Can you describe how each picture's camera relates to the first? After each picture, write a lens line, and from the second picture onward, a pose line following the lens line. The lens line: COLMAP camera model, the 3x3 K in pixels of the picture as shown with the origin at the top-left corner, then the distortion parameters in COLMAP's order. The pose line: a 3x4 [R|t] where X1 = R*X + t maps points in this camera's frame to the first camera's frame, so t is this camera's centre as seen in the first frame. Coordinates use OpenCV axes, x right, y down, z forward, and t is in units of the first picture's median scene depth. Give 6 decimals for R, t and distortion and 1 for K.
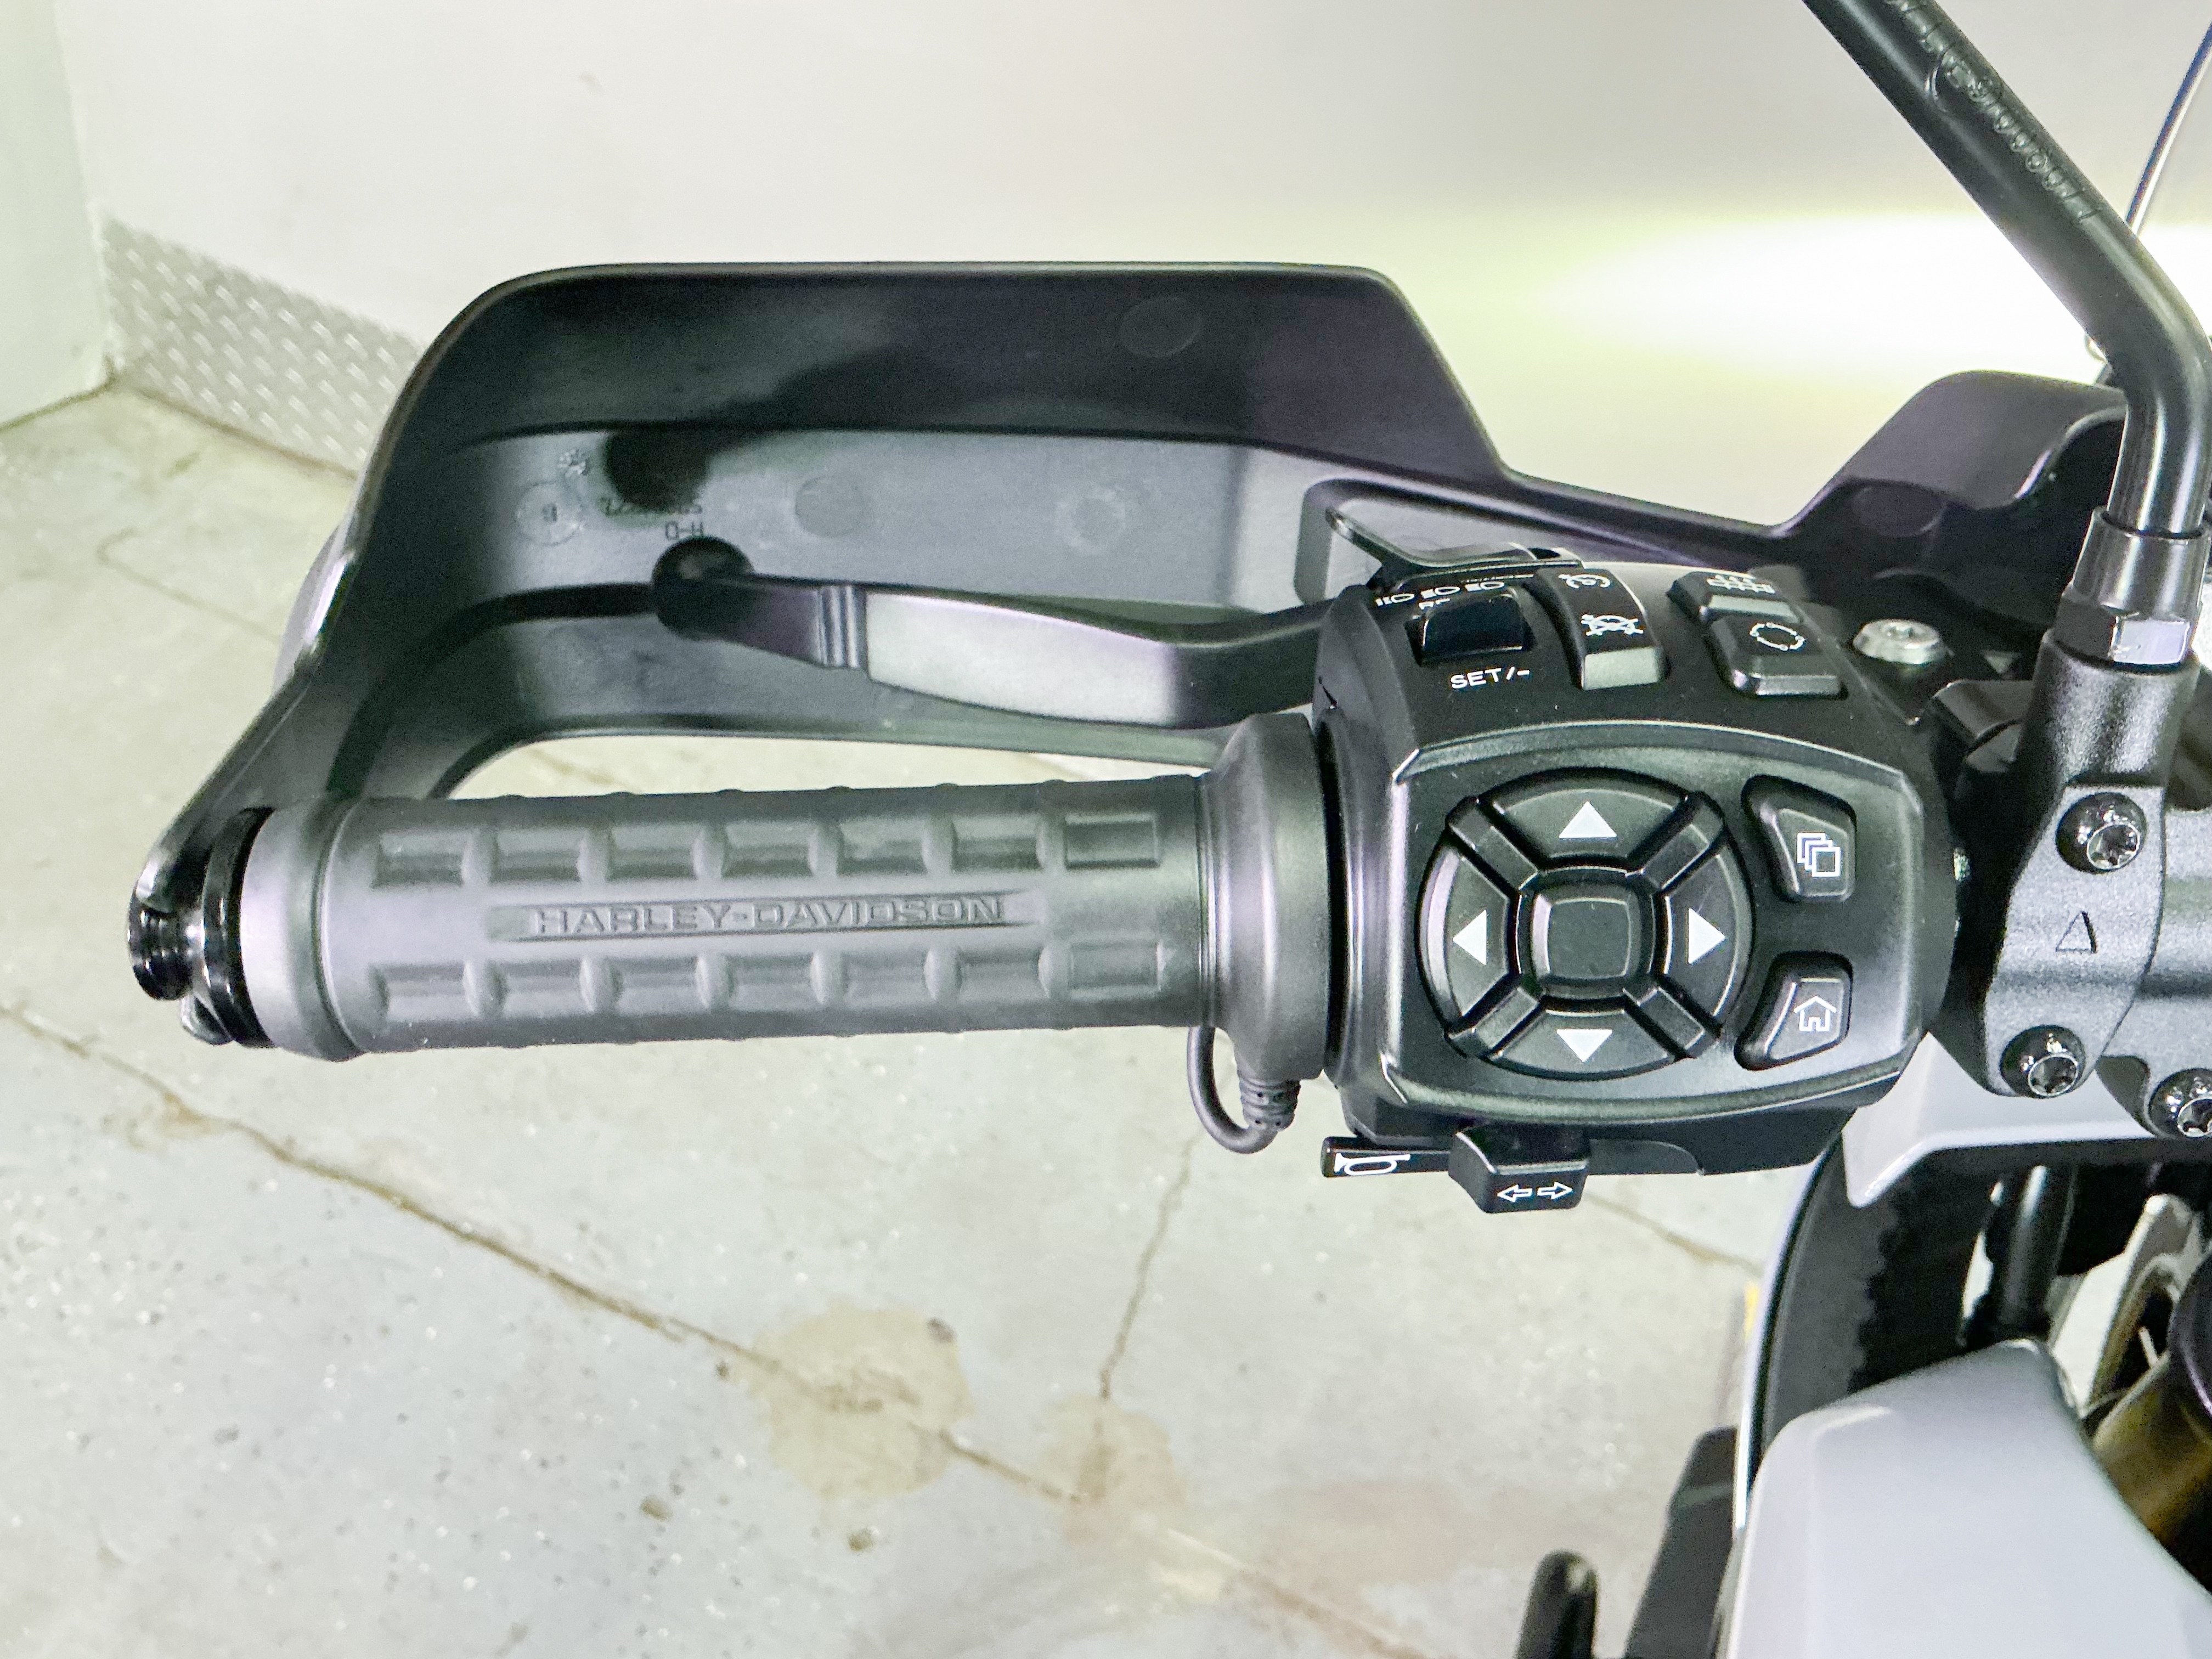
lens RADIAL K [[2110.1, 0, 1113.2], [0, 2110.1, 796.5], [0, 0, 1]] dist [0.103011, -0.001545]
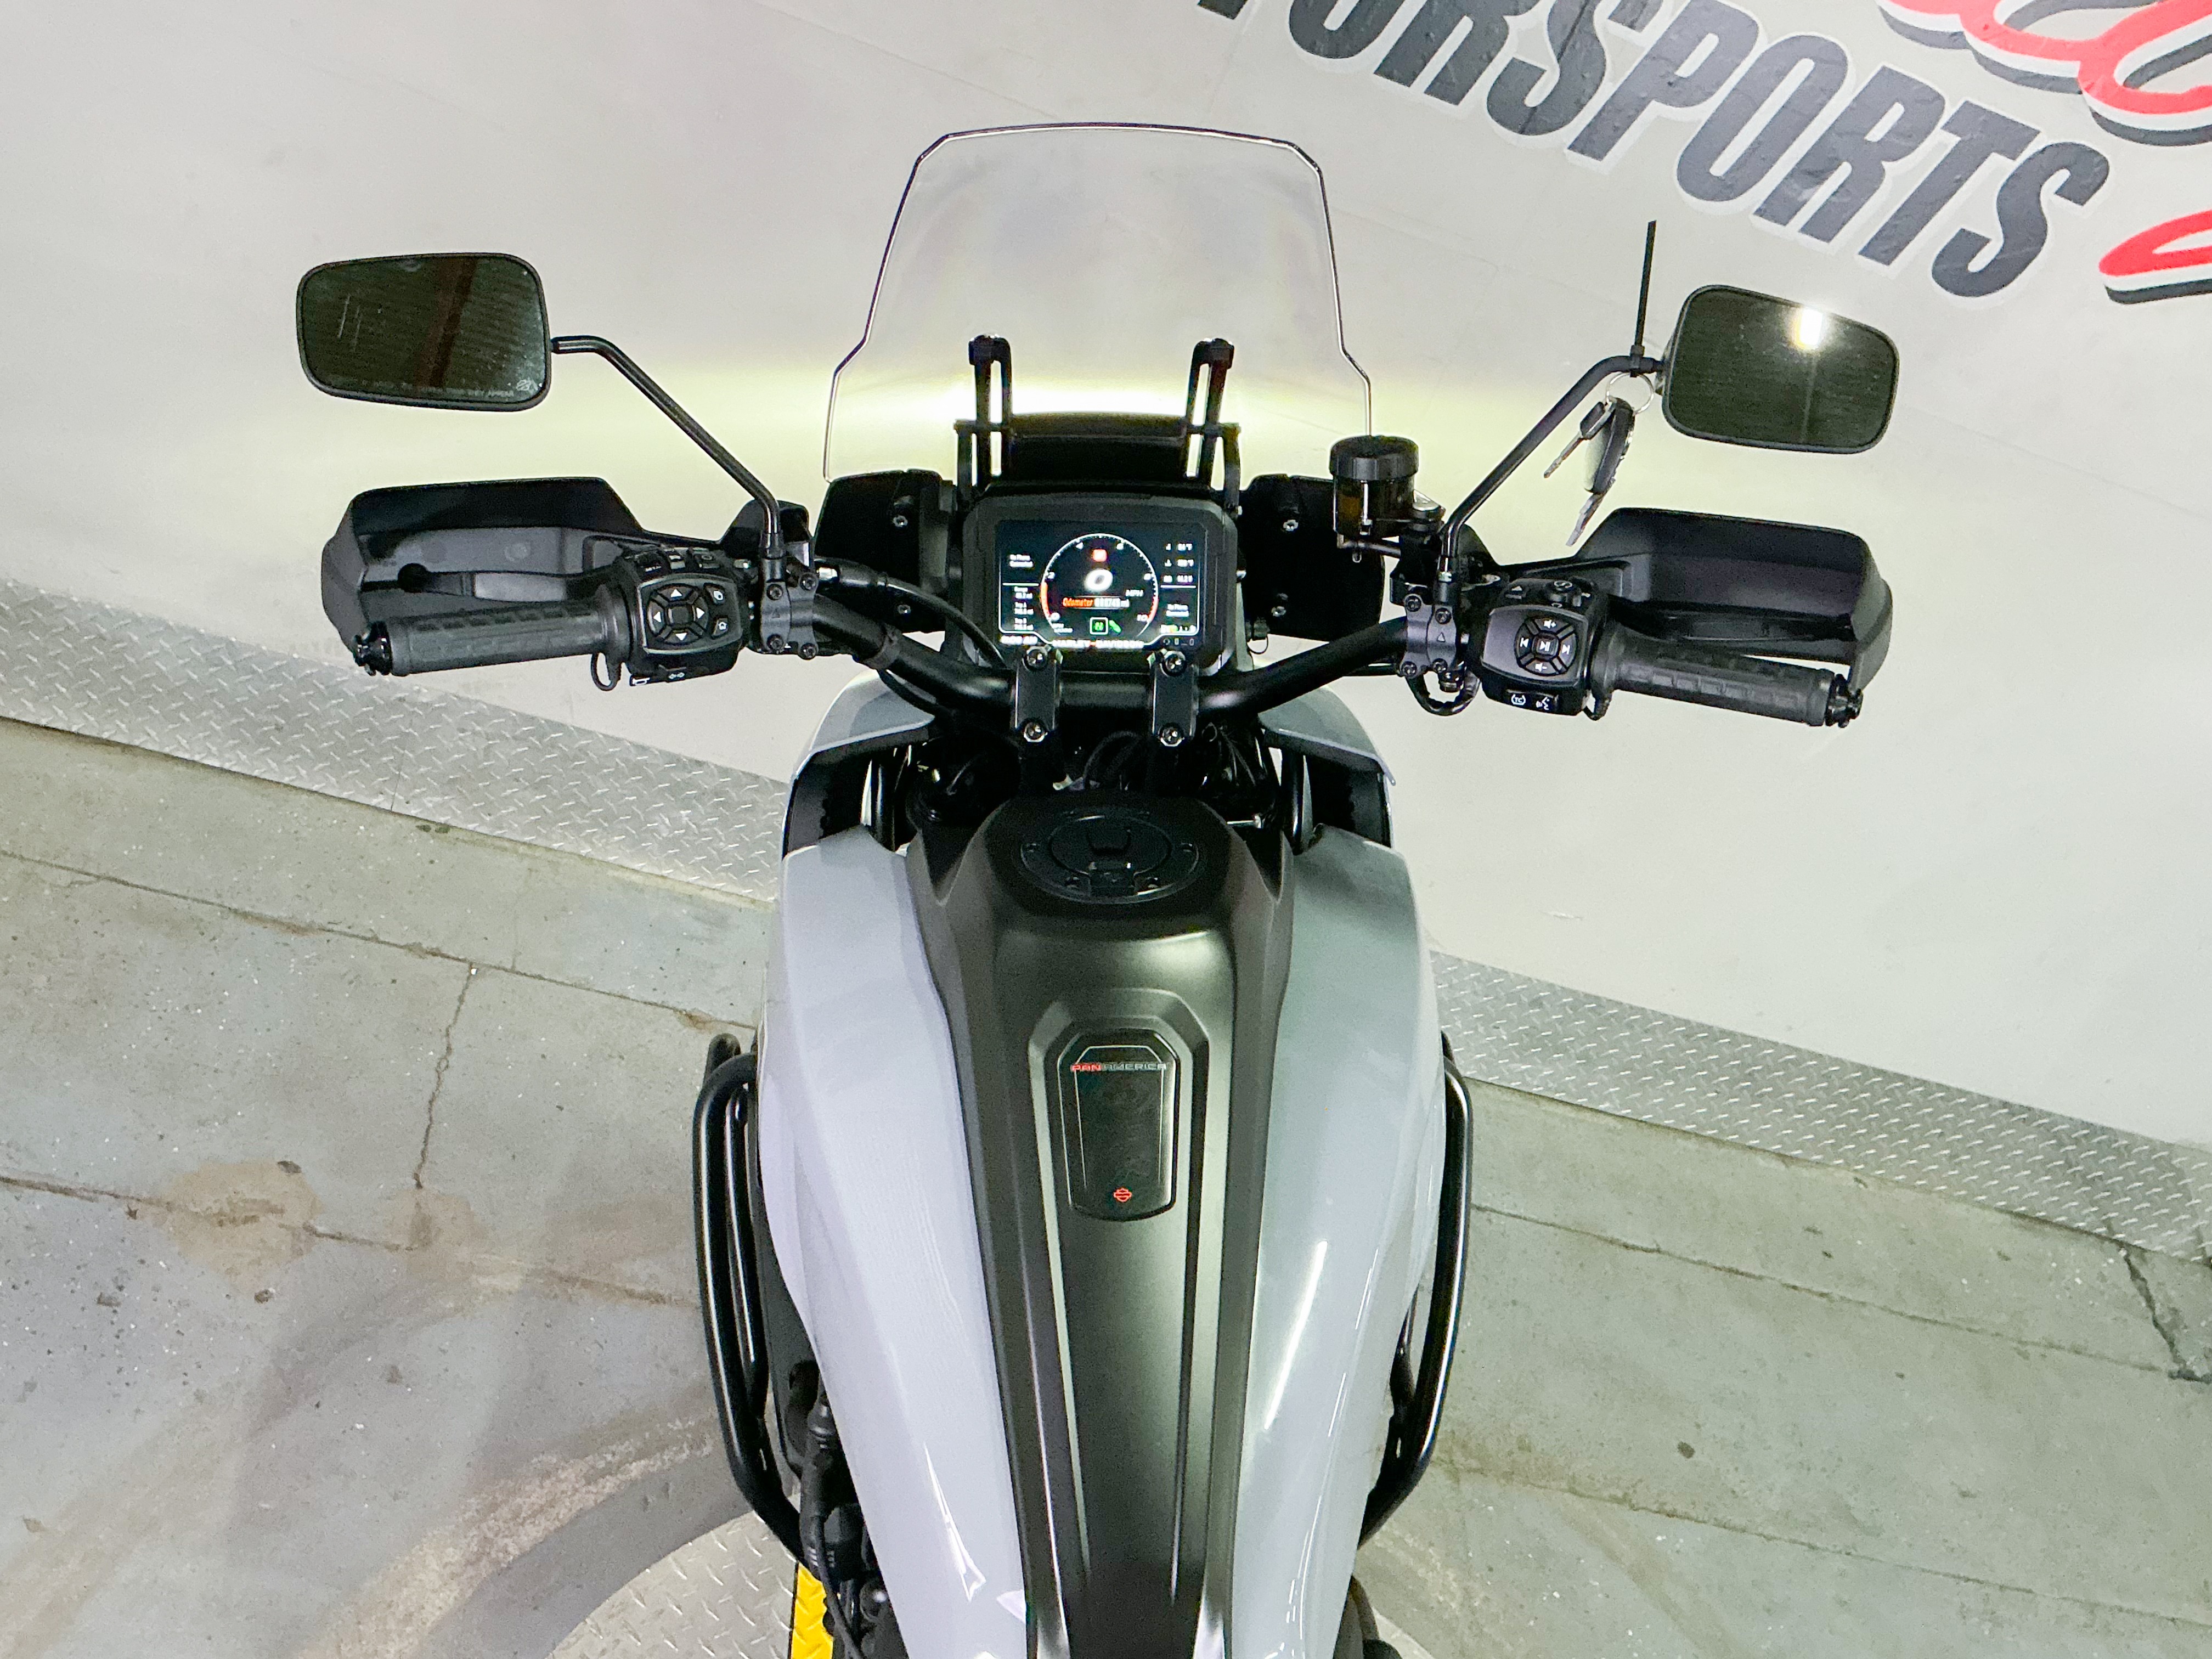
lens RADIAL K [[2107.5, 0, 1106.0], [0, 2107.5, 829.5], [0, 0, 1]] dist [0.147573, -0.315185]
pose [[0.911328, -0.126051, 0.391910, -0.129102], [0.130799, 0.991300, 0.014682, 0.089269], [-0.390351, 0.037881, 0.919887, -0.581589]]
